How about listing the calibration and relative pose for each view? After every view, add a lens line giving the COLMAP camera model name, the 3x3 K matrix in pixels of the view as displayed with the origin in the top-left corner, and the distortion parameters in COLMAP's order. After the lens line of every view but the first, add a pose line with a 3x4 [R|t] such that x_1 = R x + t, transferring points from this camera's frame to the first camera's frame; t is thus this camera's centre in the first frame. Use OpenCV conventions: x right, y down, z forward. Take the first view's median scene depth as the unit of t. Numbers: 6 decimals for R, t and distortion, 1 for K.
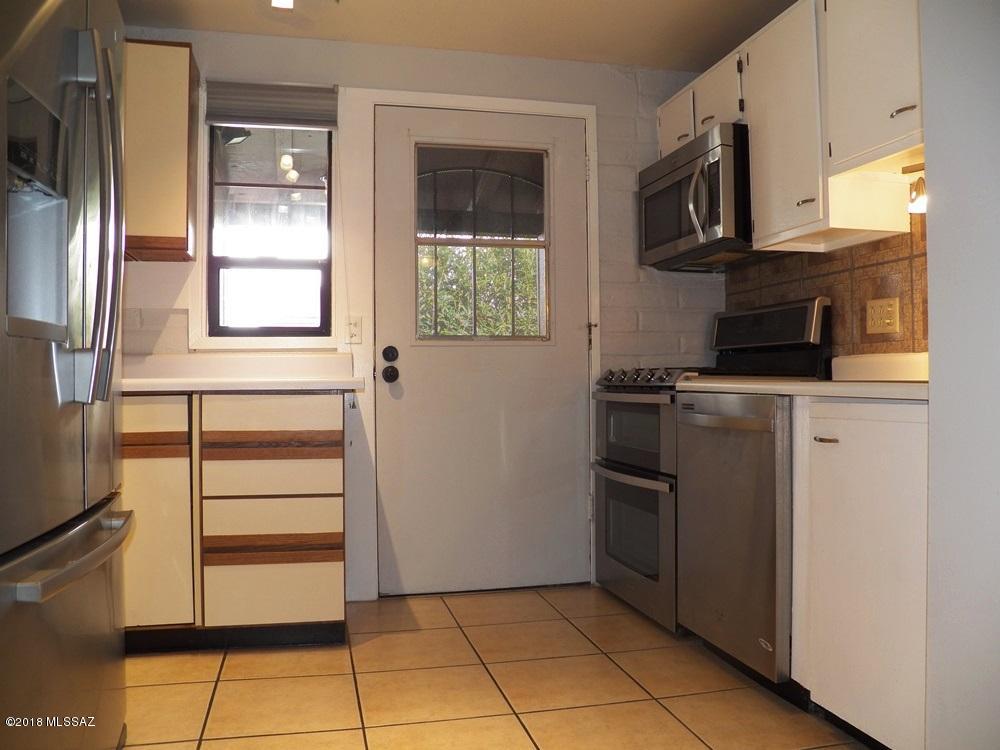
lens RADIAL K [[820.6, 0, 500.0], [0, 820.6, 375.0], [0, 0, 1]] dist [-0.147304, 0.110013]
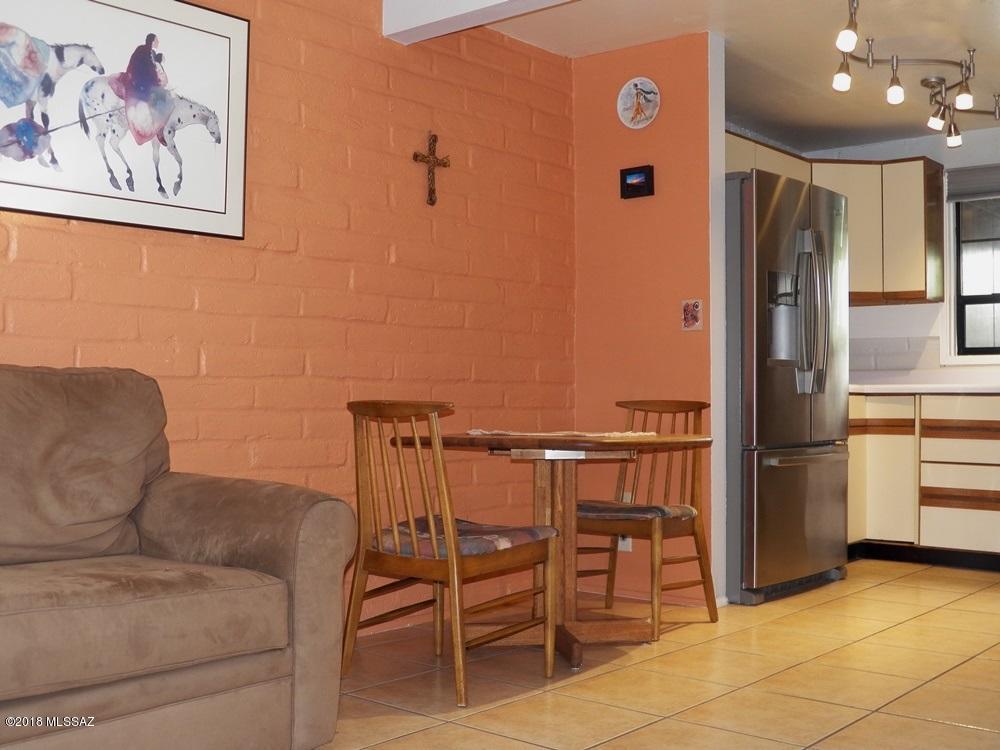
lens RADIAL K [[1148.0, 0, 500.0], [0, 1148.0, 375.0], [0, 0, 1]] dist [-0.075939, 0.039338]
pose [[0.587112, -0.004721, -0.809492, 0.696364], [-0.006216, 0.999927, -0.010340, 0.009588], [0.809482, 0.011103, 0.587040, -0.712054]]
